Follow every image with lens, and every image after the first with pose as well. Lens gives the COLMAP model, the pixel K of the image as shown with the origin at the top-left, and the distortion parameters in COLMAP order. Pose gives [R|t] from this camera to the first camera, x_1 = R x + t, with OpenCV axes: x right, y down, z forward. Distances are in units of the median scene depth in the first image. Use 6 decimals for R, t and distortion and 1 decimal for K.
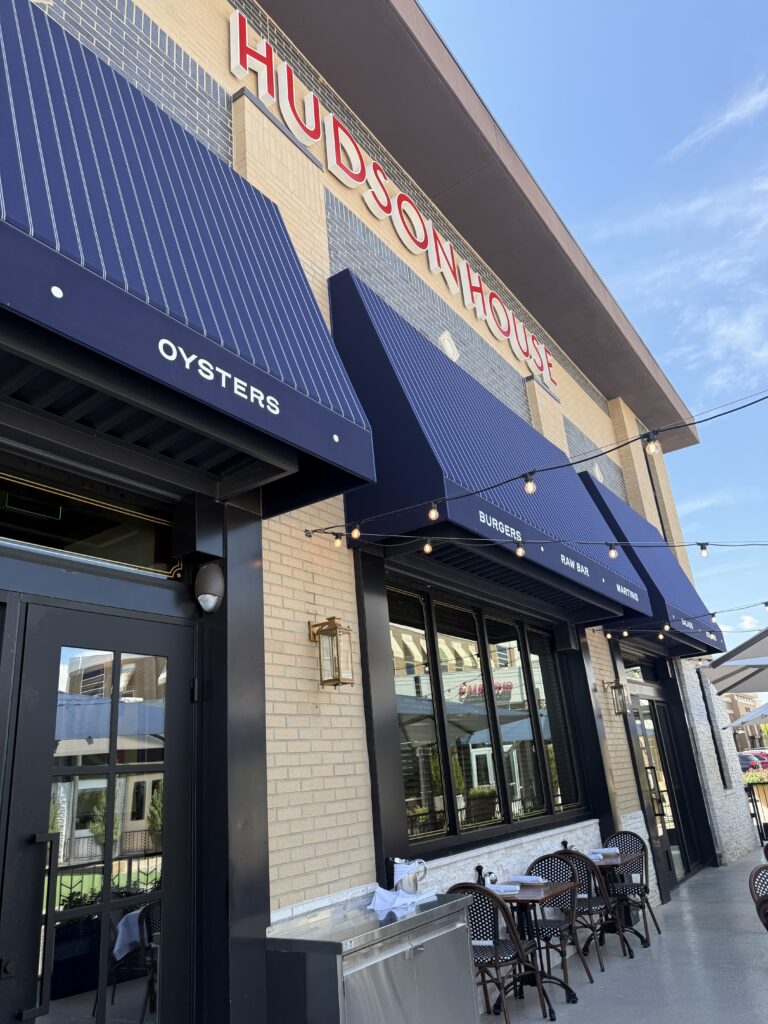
lens RADIAL K [[717.1, 0, 381.9], [0, 717.1, 503.7], [0, 0, 1]] dist [0.020325, -0.030725]
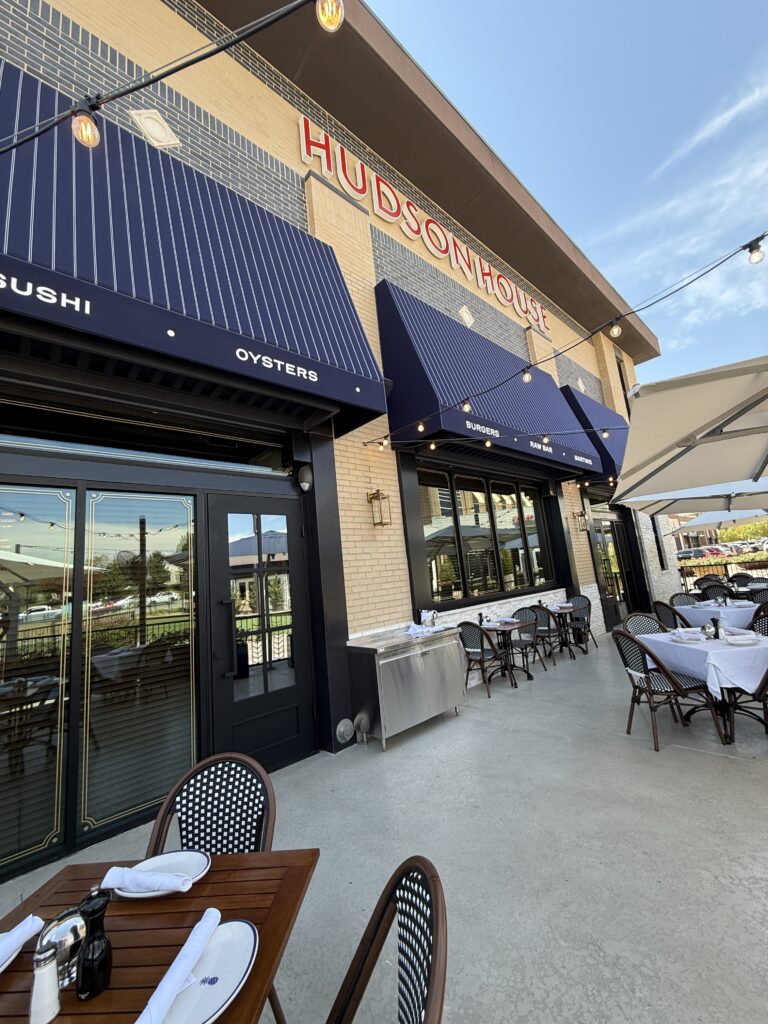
lens RADIAL K [[402.9, 0, 384.6], [0, 402.9, 509.2], [0, 0, 1]] dist [-0.012680, 0.000418]
pose [[0.972479, -0.052679, -0.226958, 0.161115], [0.100803, 0.973345, 0.206005, -0.002798], [0.210056, -0.223213, 0.951868, 0.009096]]
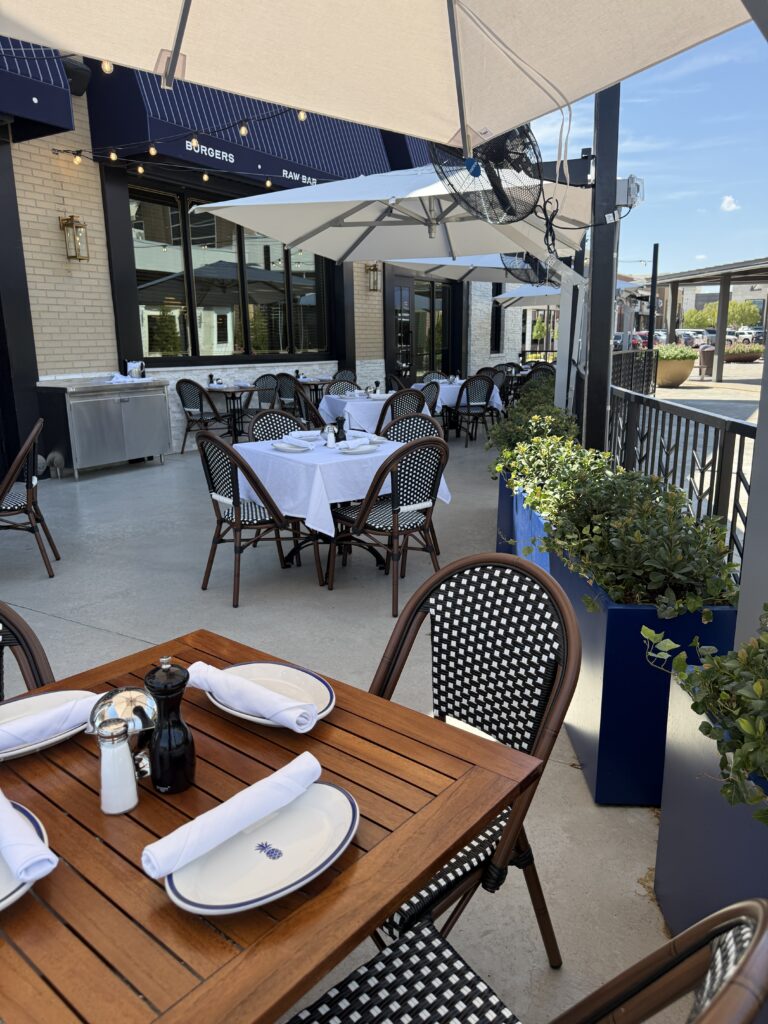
lens RADIAL K [[717.1, 0, 388.5], [0, 717.1, 513.6], [0, 0, 1]] dist [0.020325, -0.030725]
pose [[0.995500, 0.054596, 0.077453, 0.486723], [-0.088960, 0.820016, 0.565384, -0.236345], [-0.032645, -0.569730, 0.821183, -0.634561]]
